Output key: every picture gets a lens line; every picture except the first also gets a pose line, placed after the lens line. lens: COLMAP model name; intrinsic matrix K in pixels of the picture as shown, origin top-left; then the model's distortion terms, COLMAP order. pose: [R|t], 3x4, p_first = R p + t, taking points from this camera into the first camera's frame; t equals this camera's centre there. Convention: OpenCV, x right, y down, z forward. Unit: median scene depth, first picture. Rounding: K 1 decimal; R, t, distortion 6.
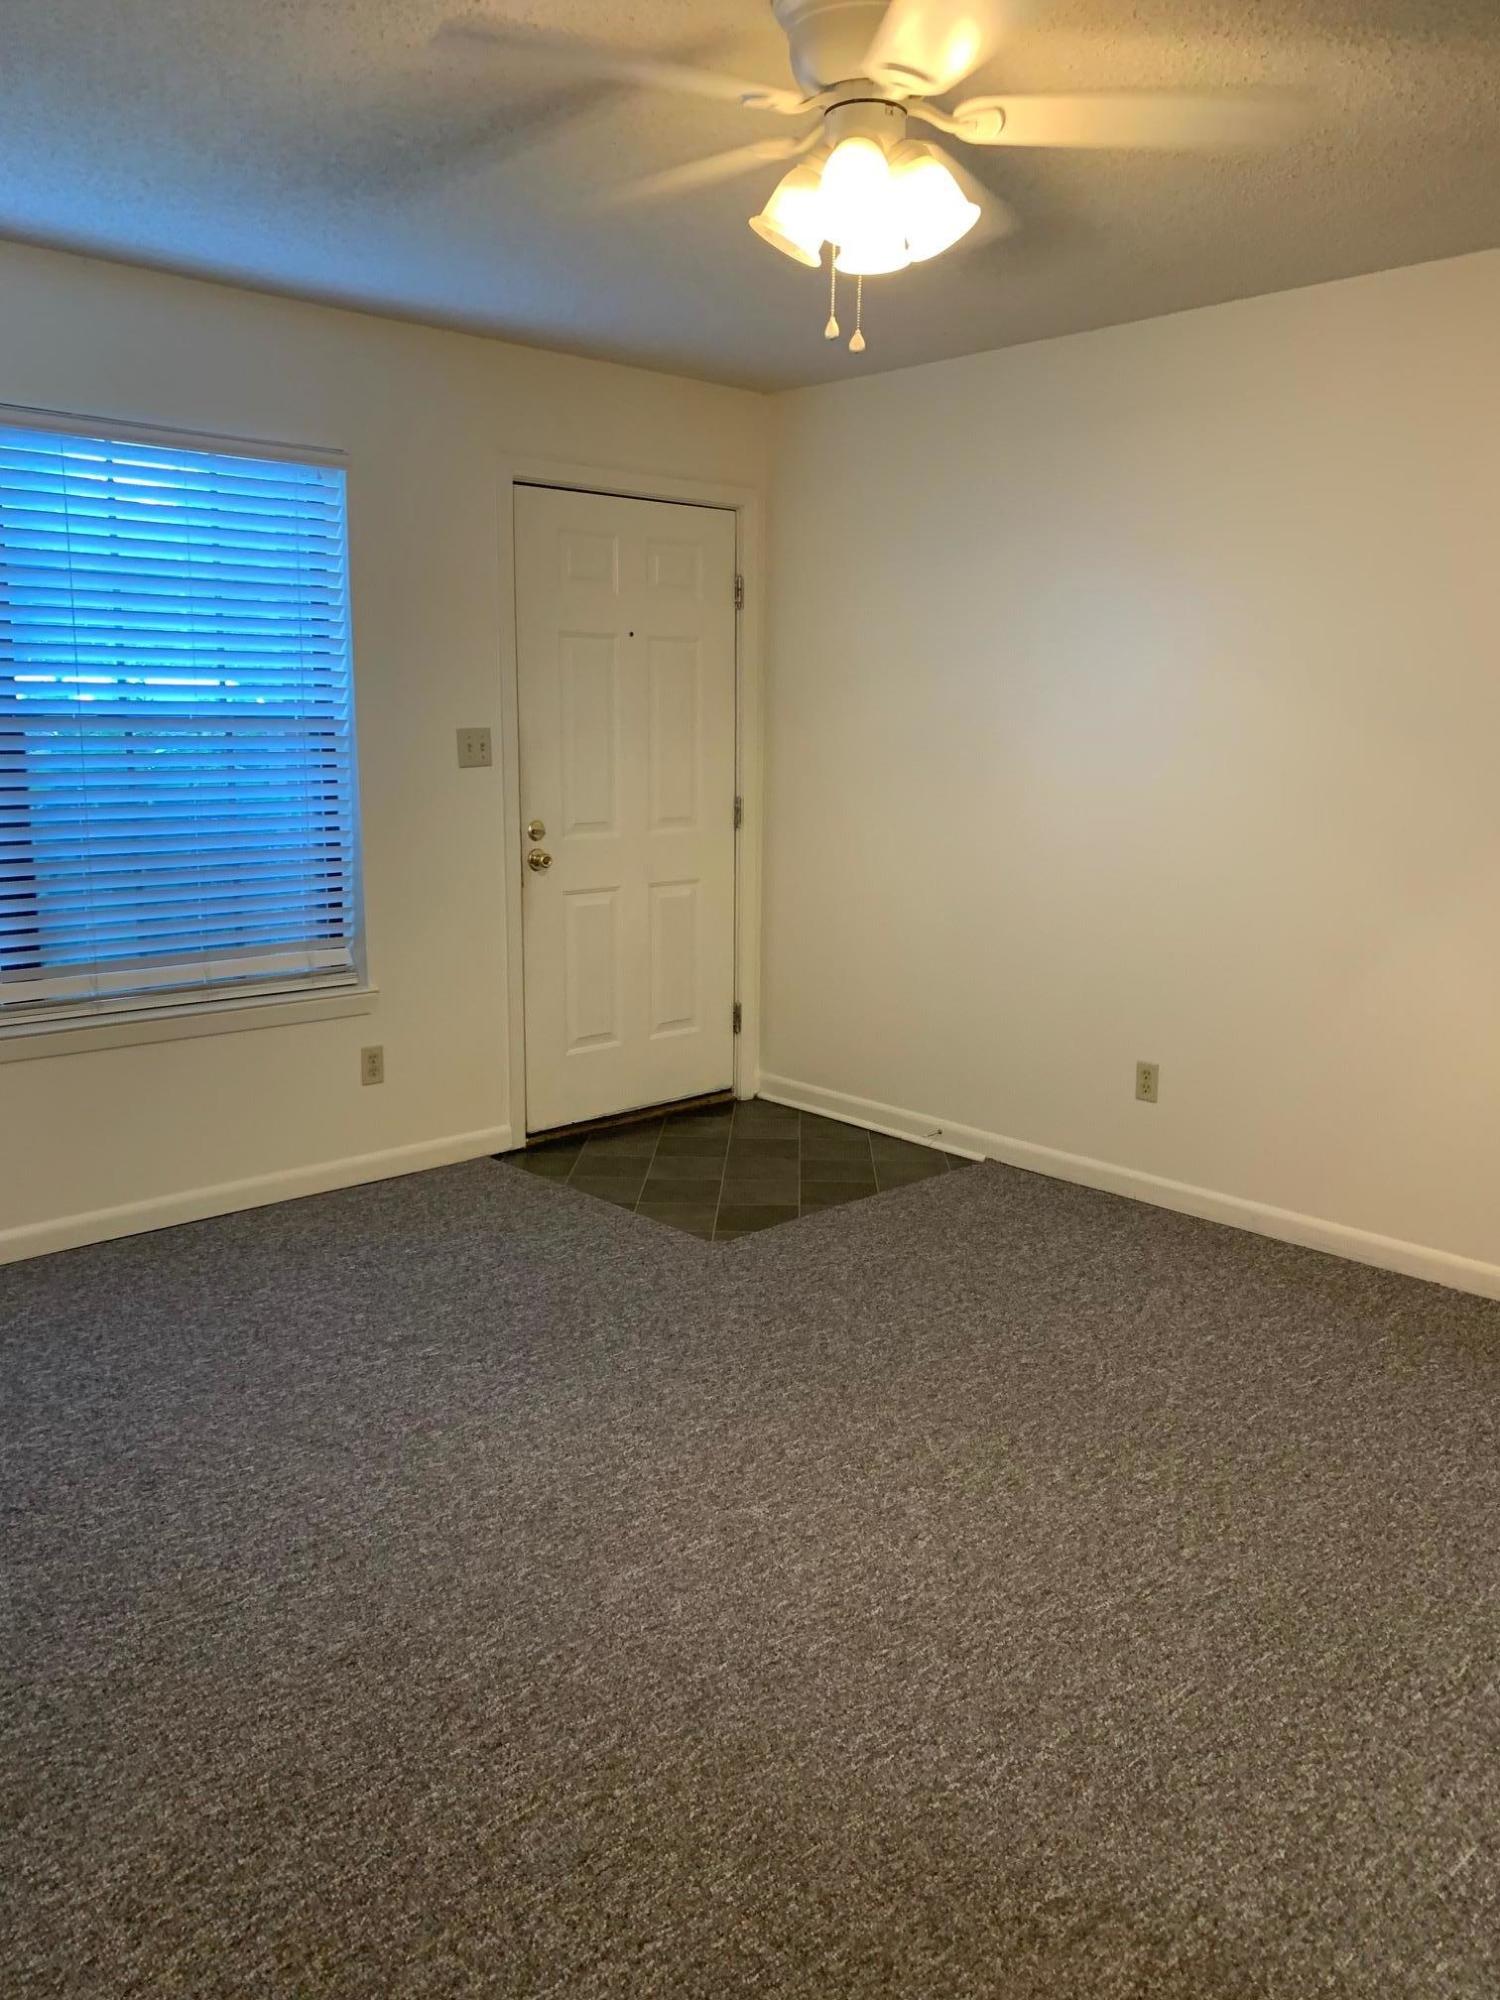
lens RADIAL K [[1517.3, 0, 752.5], [0, 1517.3, 998.7], [0, 0, 1]] dist [0.058122, -0.001443]
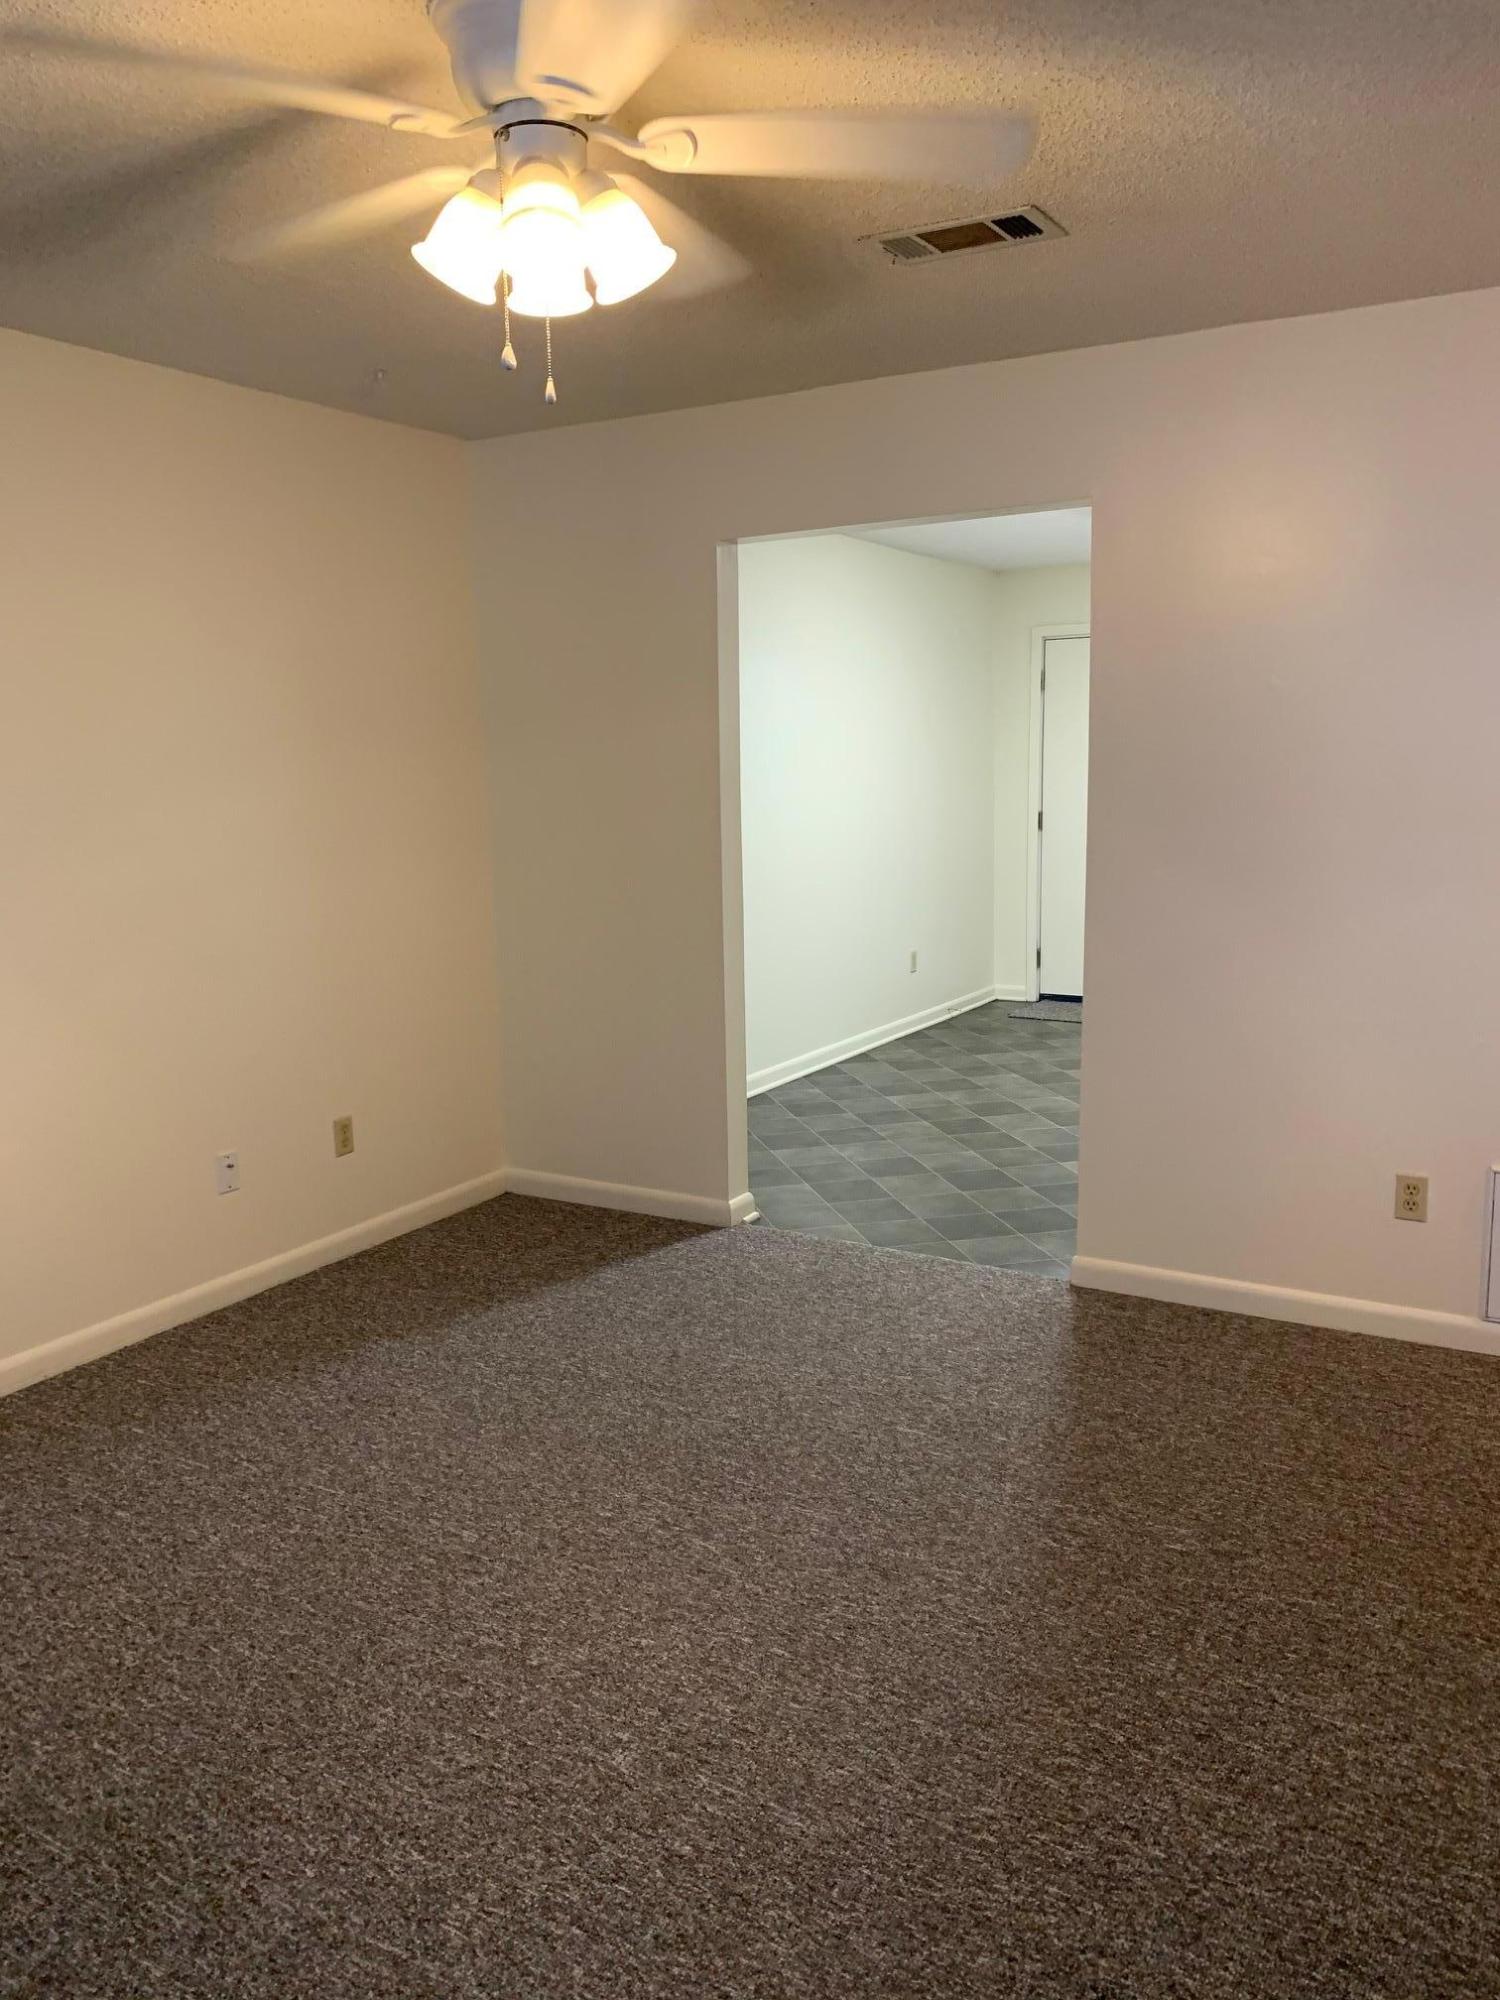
lens RADIAL K [[1517.3, 0, 755.1], [0, 1517.3, 1001.8], [0, 0, 1]] dist [0.058122, -0.001443]
pose [[-0.277044, -0.160770, 0.947312, -1.018139], [0.189480, 0.957402, 0.217896, -0.311892], [-0.941989, 0.239863, -0.234779, 1.408096]]
